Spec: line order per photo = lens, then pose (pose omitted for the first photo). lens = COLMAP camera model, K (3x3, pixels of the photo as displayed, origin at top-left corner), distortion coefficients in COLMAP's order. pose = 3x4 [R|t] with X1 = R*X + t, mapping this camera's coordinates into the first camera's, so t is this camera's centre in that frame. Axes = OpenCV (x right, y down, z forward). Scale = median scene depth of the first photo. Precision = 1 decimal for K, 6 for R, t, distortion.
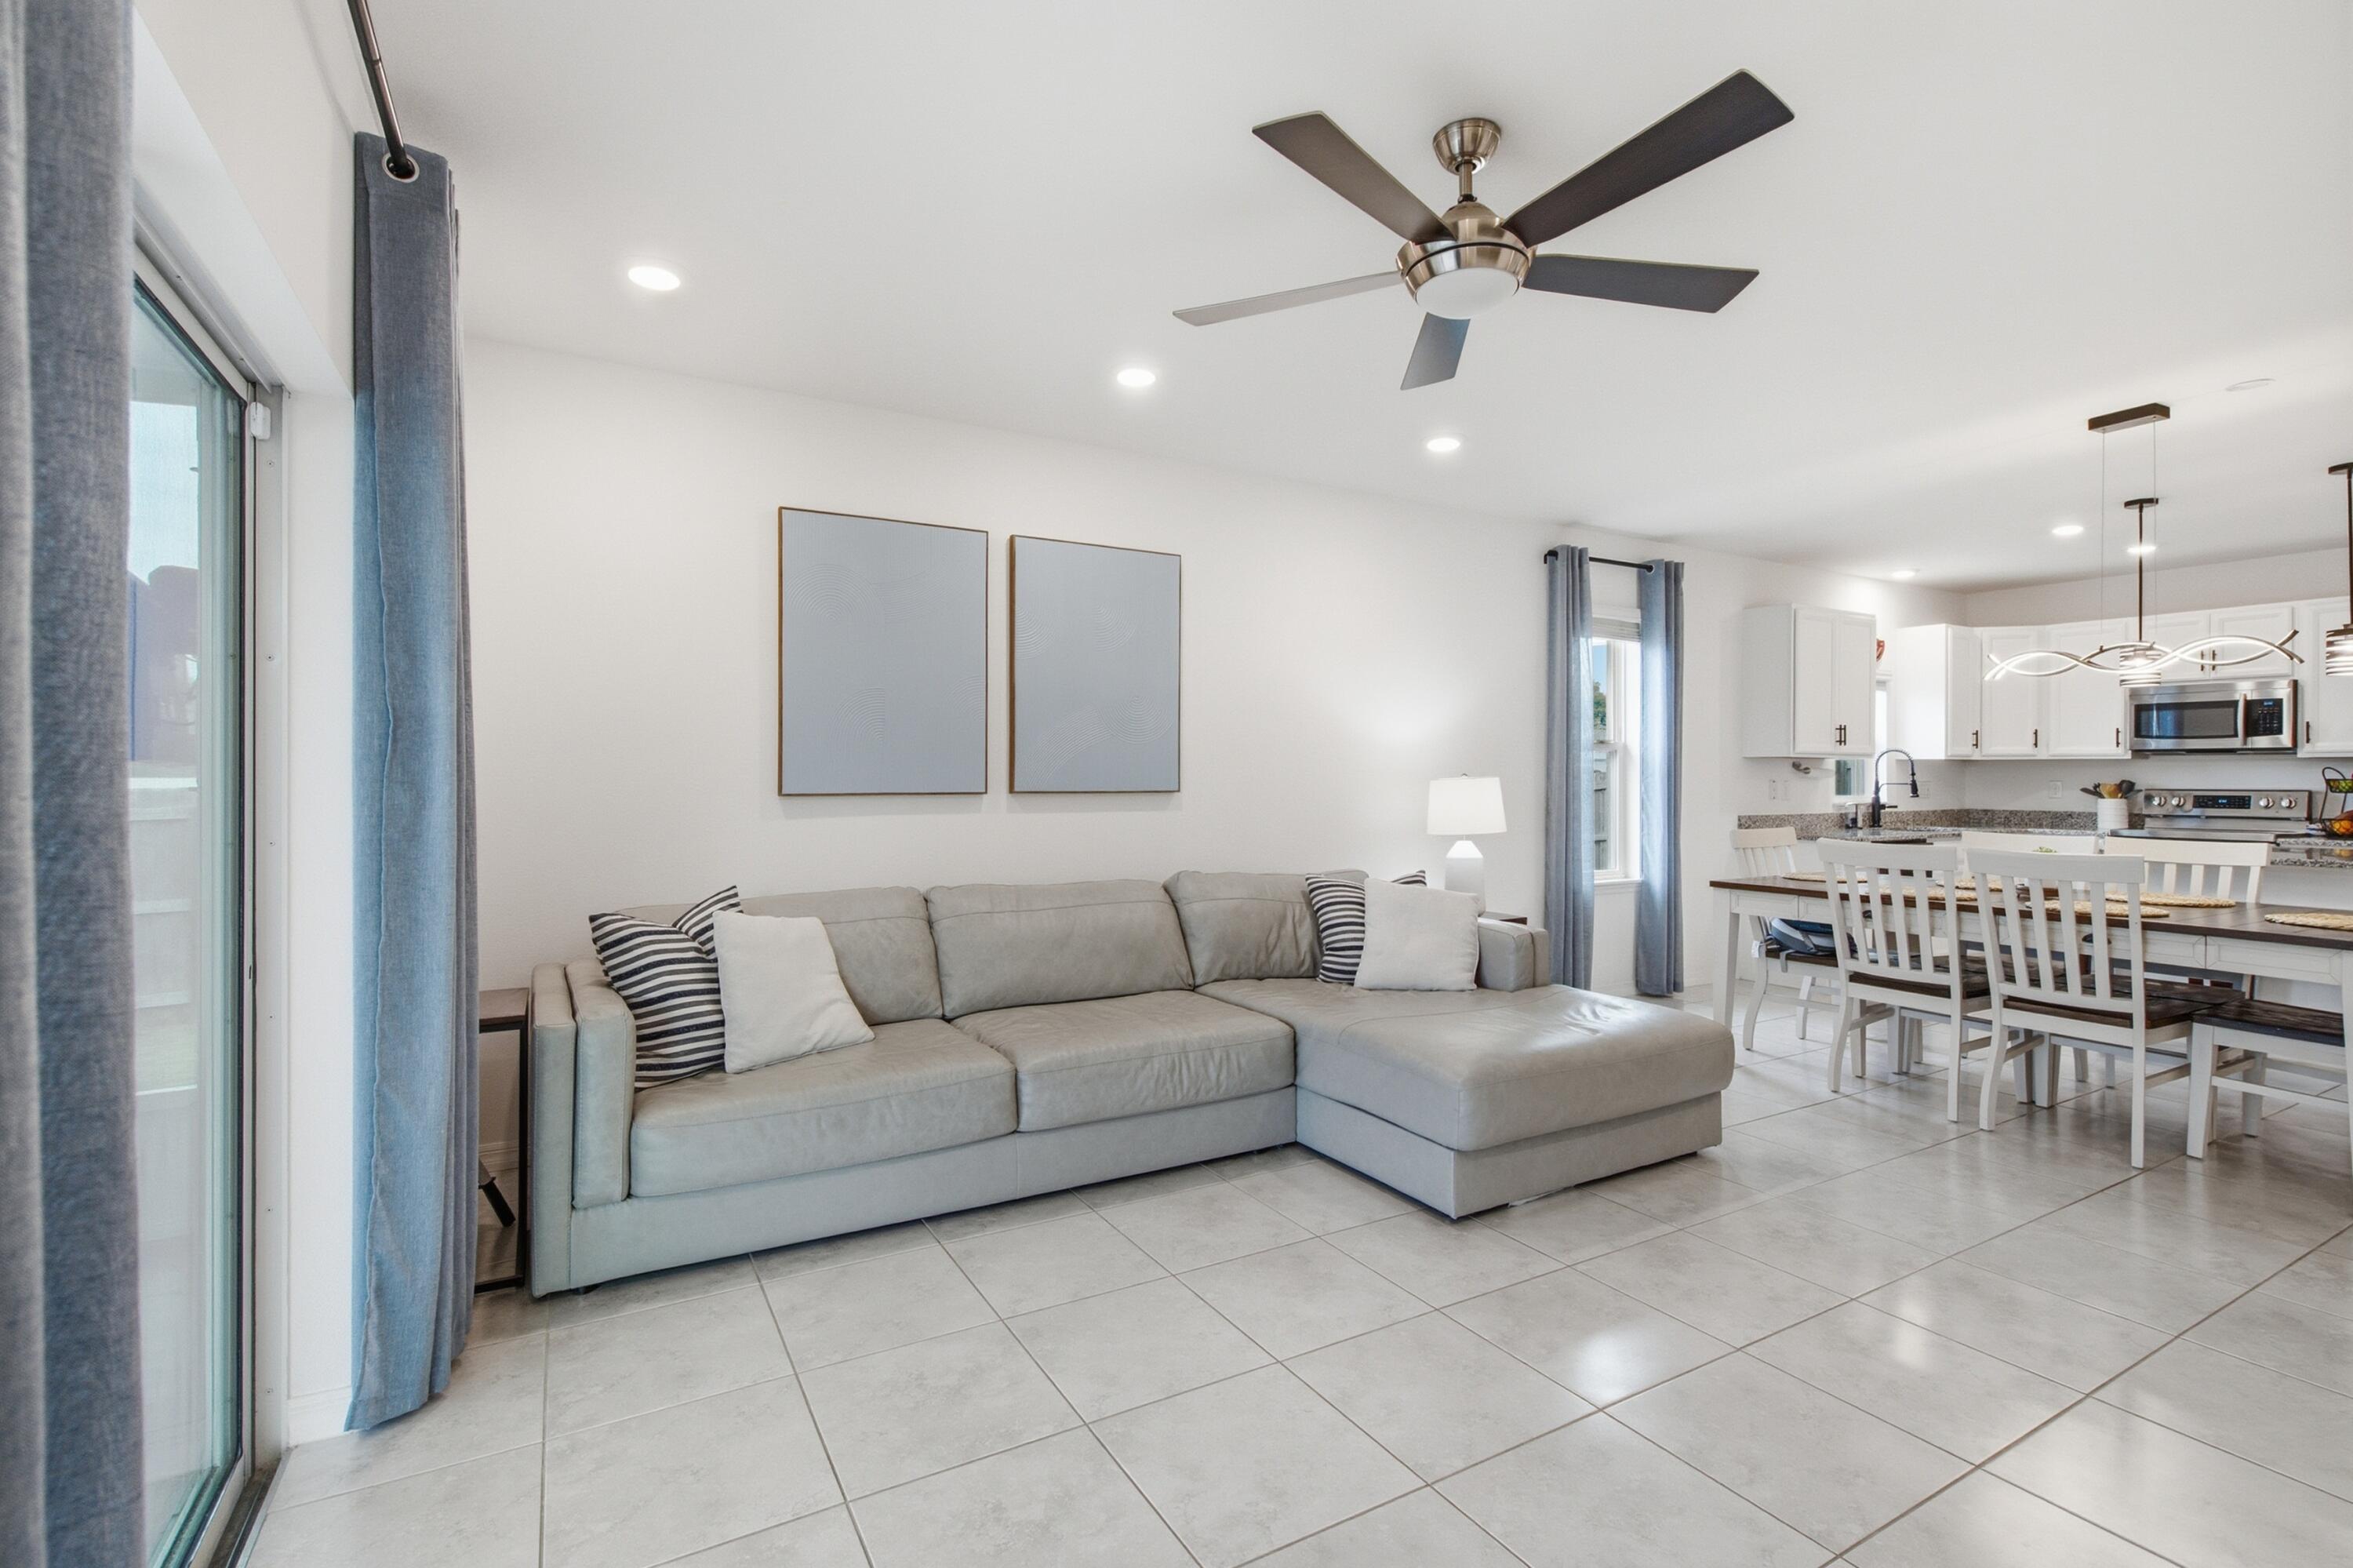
lens RADIAL K [[1063.9, 0, 1184.4], [0, 1063.9, 770.2], [0, 0, 1]] dist [0.001796, -0.000615]
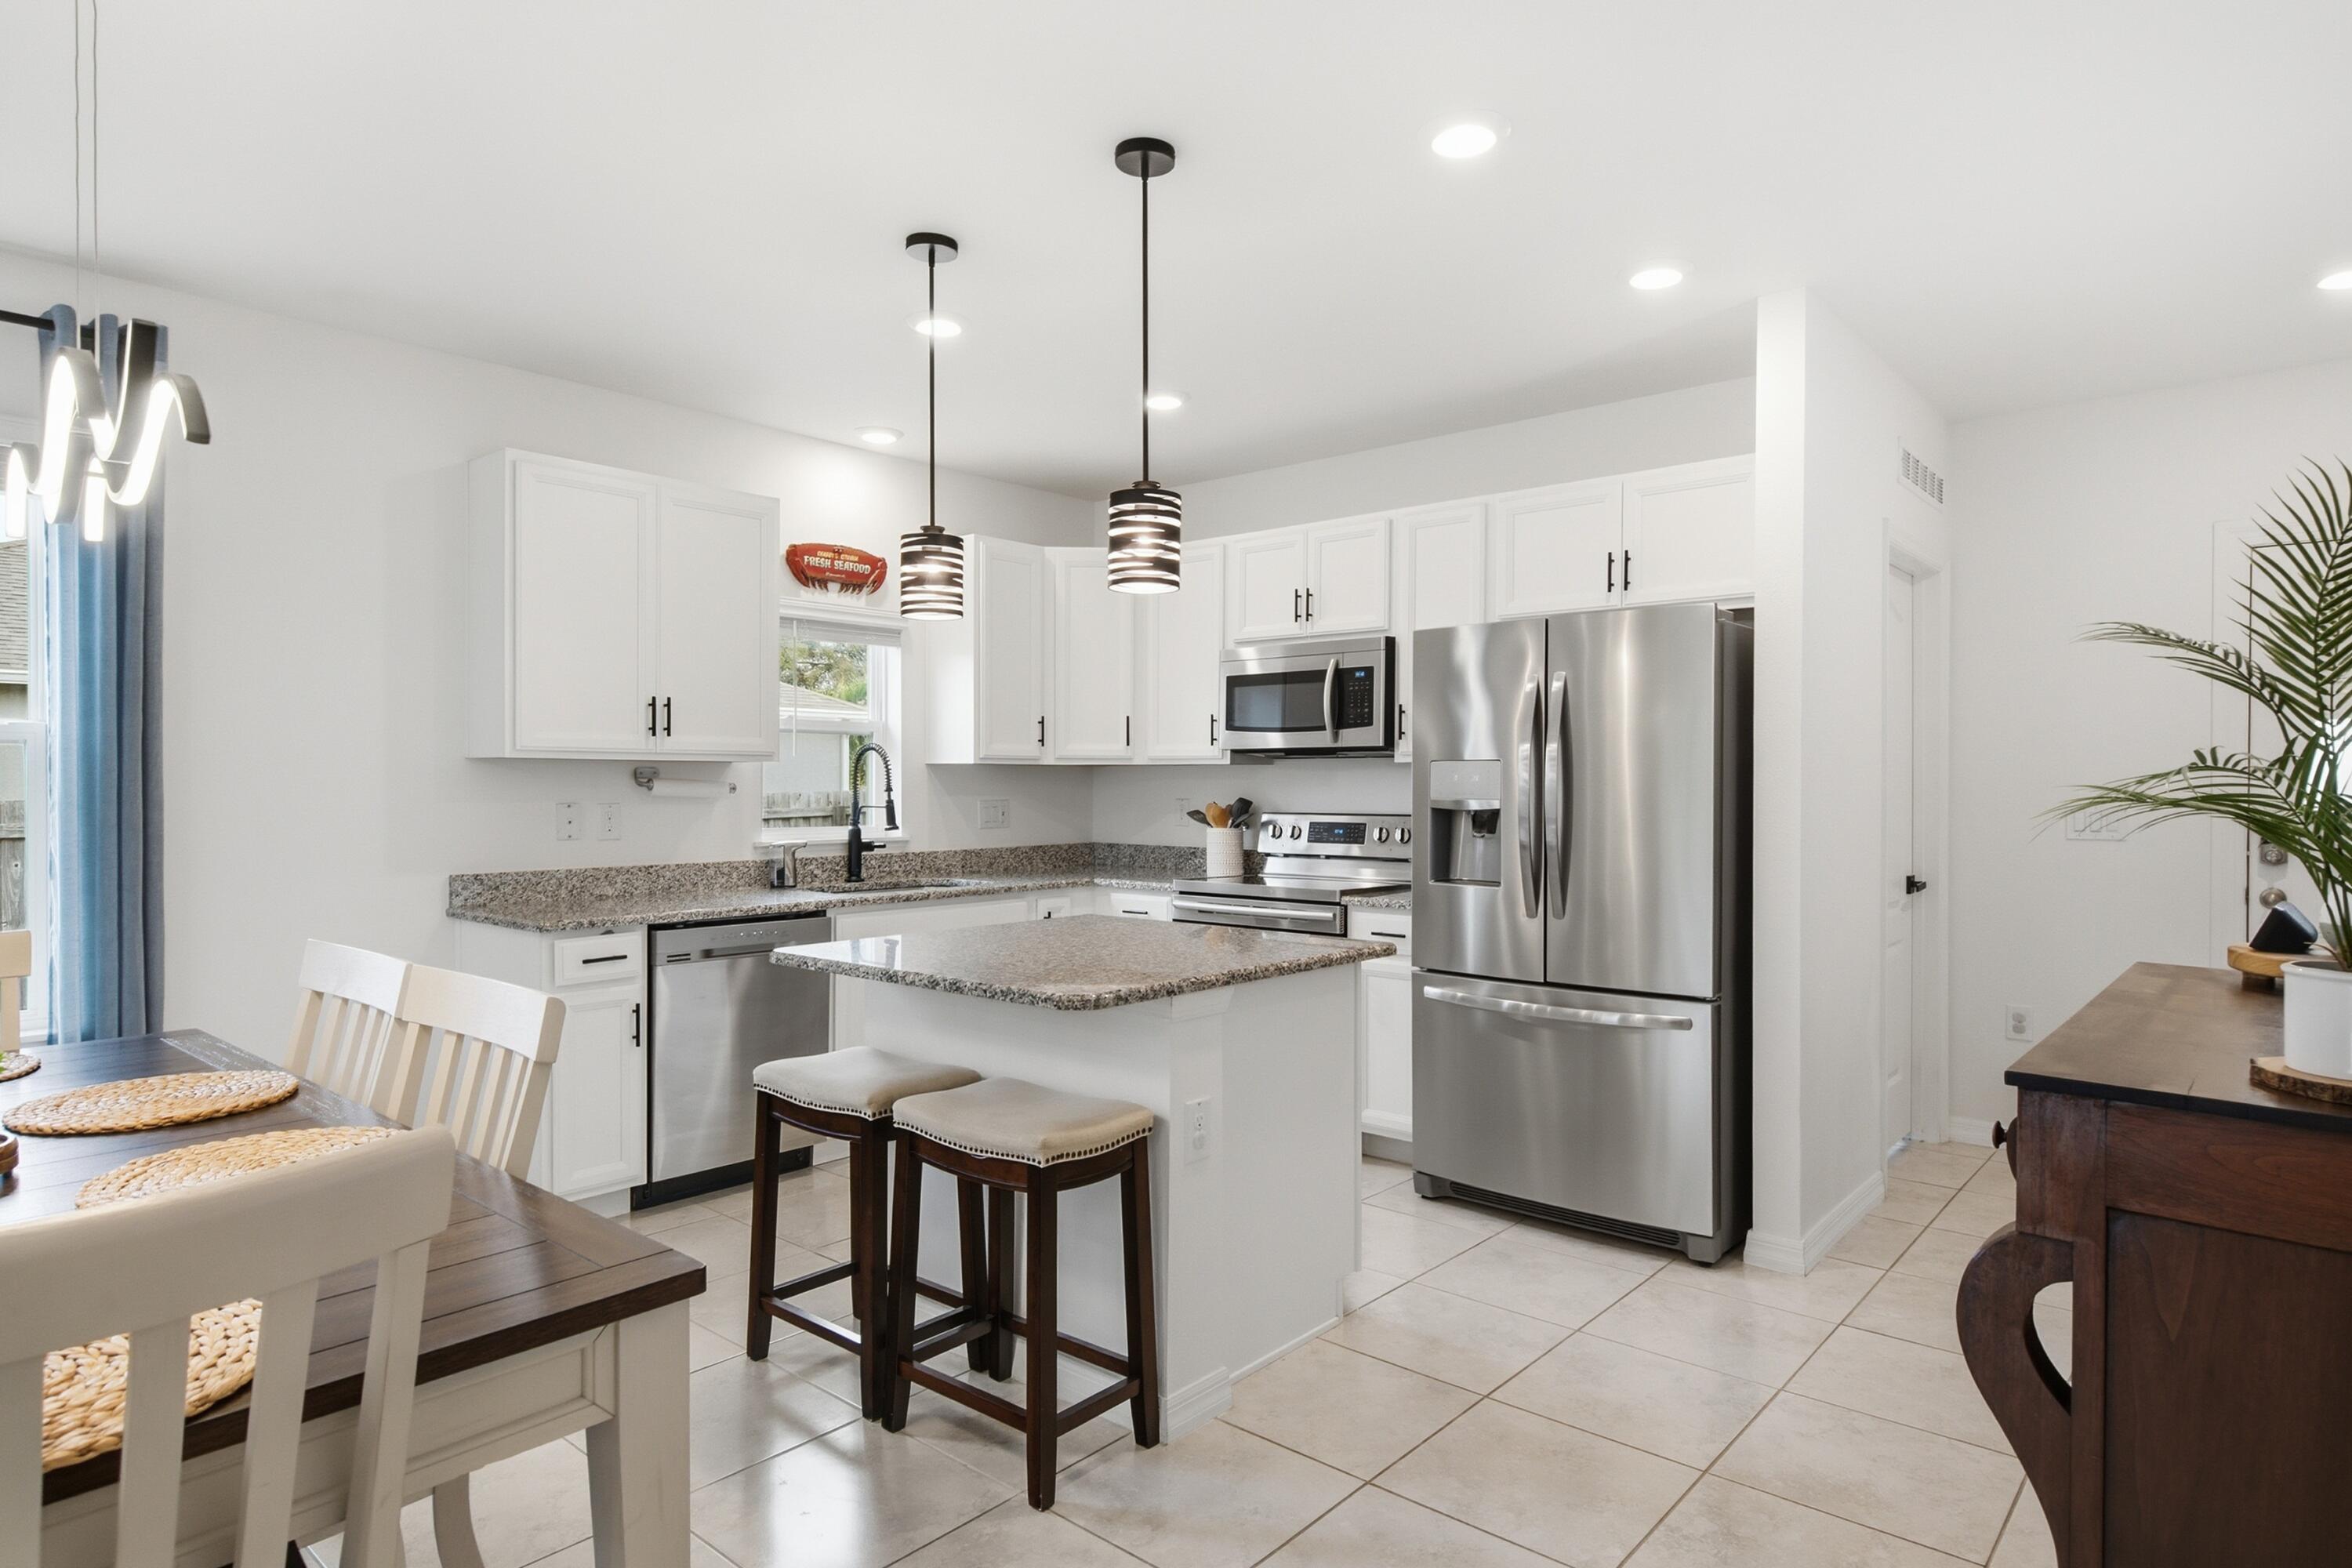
lens RADIAL K [[1279.4, 0, 1195.6], [0, 1279.4, 803.3], [0, 0, 1]] dist [0.007731, 0.001476]
pose [[0.944917, -0.006852, 0.327238, 0.657344], [0.000148, 0.999790, 0.020507, -0.003373], [-0.327309, -0.019329, 0.944720, 0.315762]]
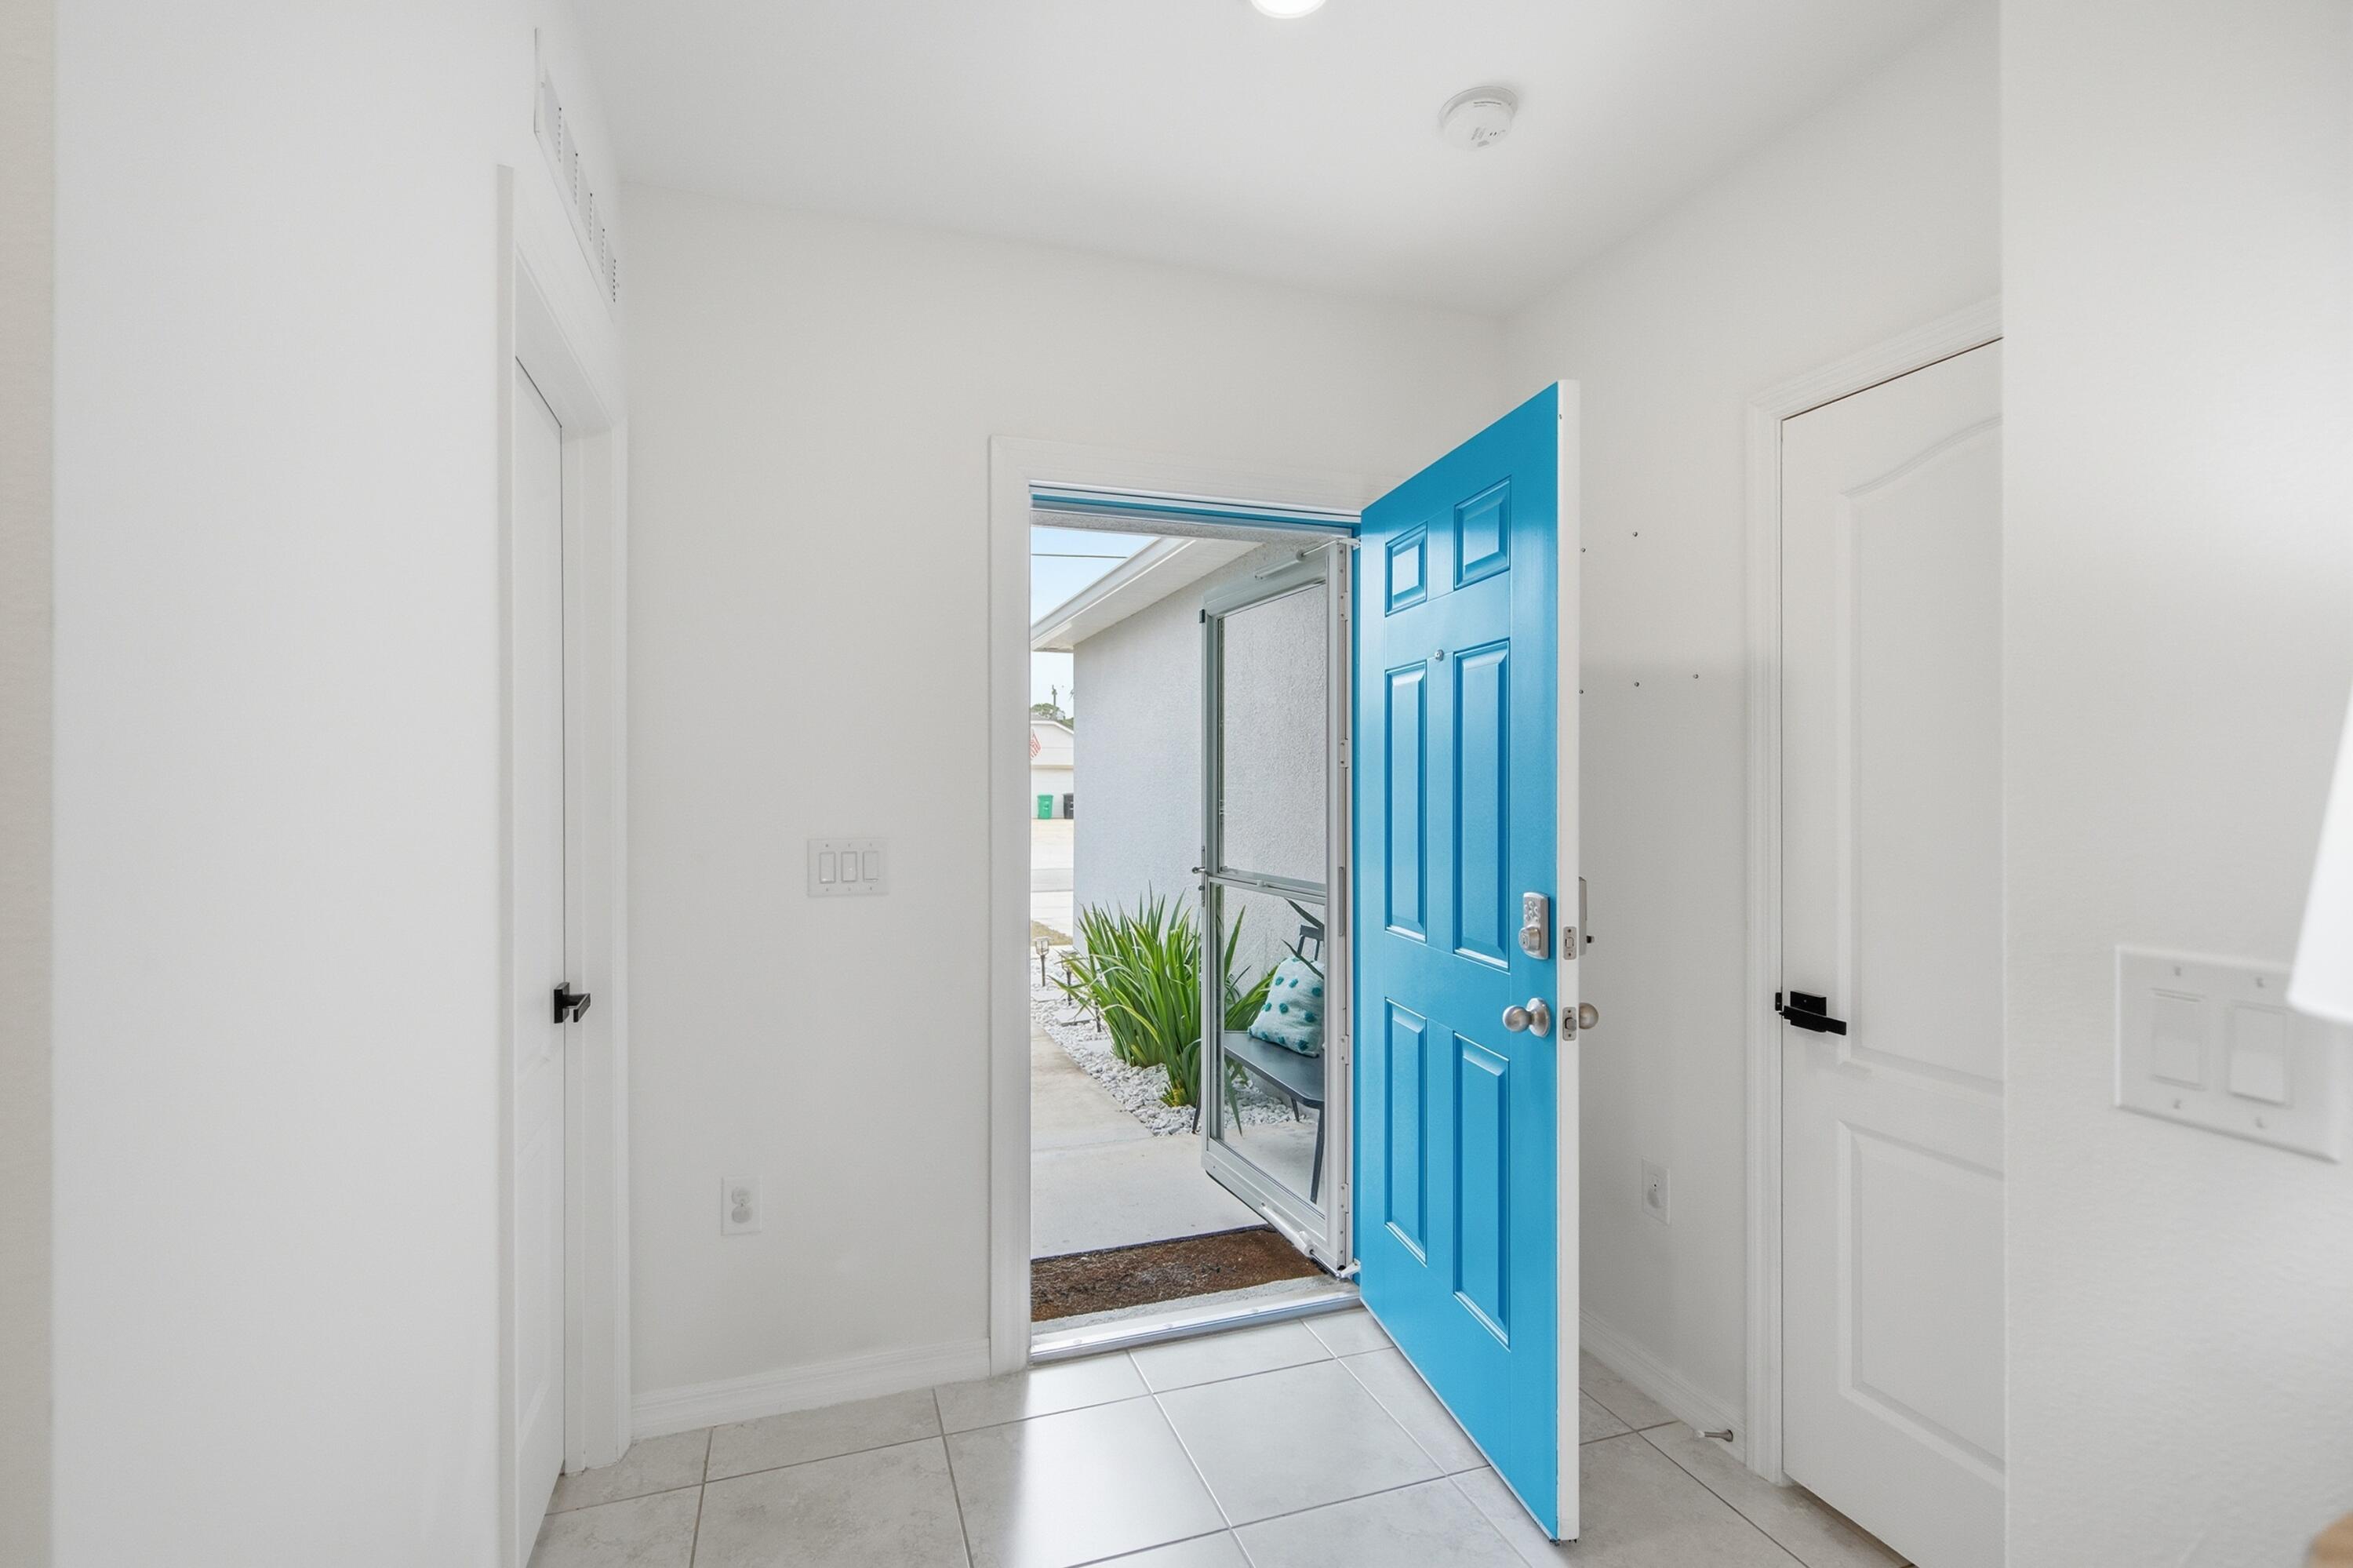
lens RADIAL K [[1063.9, 0, 1184.0], [0, 1063.9, 778.3], [0, 0, 1]] dist [0.001796, -0.000615]
pose [[0.182149, 0.004071, 0.983263, 0.987830], [-0.005869, 0.999978, -0.003053, -0.008710], [-0.983253, -0.005215, 0.182169, 0.618187]]
